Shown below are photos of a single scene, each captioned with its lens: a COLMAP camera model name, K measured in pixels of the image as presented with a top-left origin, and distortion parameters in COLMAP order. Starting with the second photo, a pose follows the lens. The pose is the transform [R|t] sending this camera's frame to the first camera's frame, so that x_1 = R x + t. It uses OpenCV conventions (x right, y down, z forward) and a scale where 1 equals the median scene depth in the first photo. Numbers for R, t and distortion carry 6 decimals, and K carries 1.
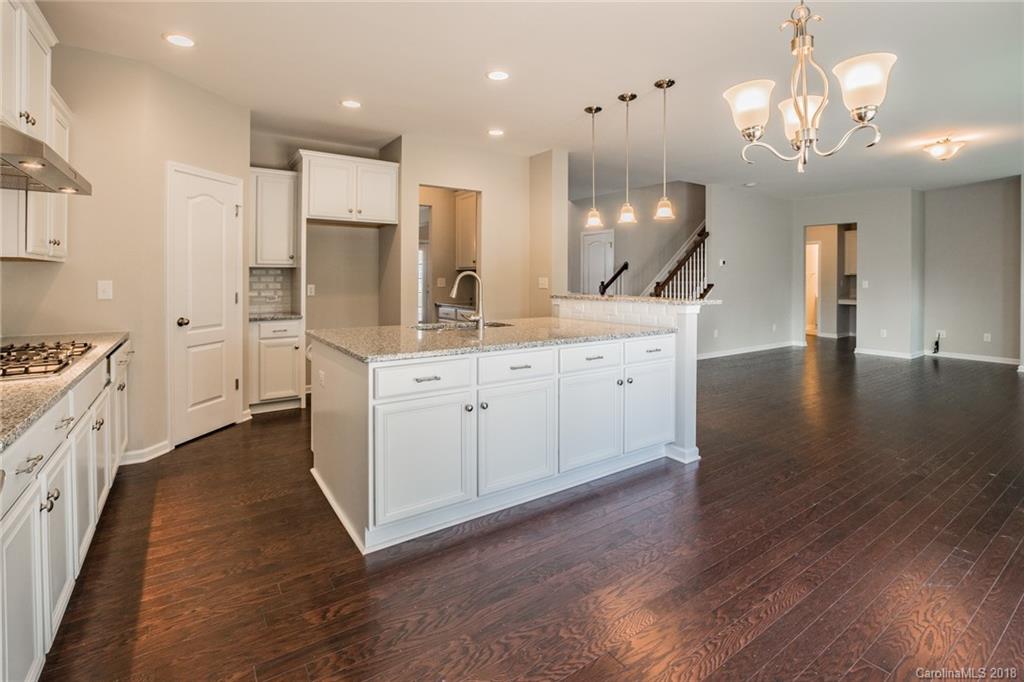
lens RADIAL K [[460.4, 0, 503.3], [0, 460.4, 287.3], [0, 0, 1]] dist [-0.023855, 0.001670]
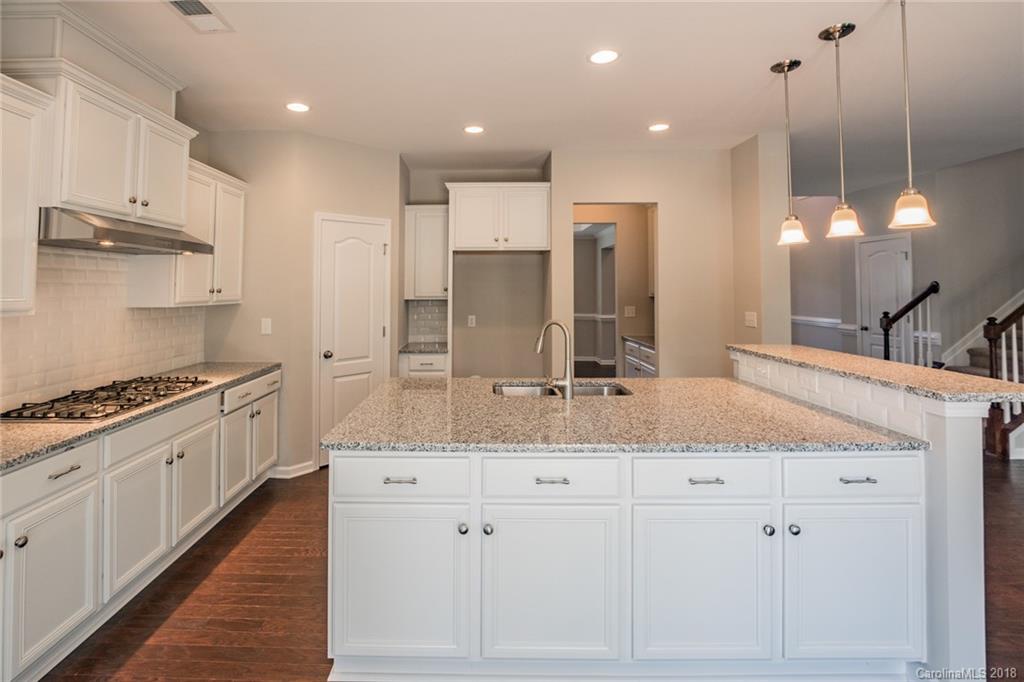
lens RADIAL K [[460.4, 0, 495.9], [0, 460.4, 274.7], [0, 0, 1]] dist [-0.023855, 0.001670]
pose [[0.826251, -0.018782, -0.562989, 0.216893], [-0.008305, 0.998929, -0.045513, -0.057695], [0.563241, 0.042281, 0.825210, 0.246964]]
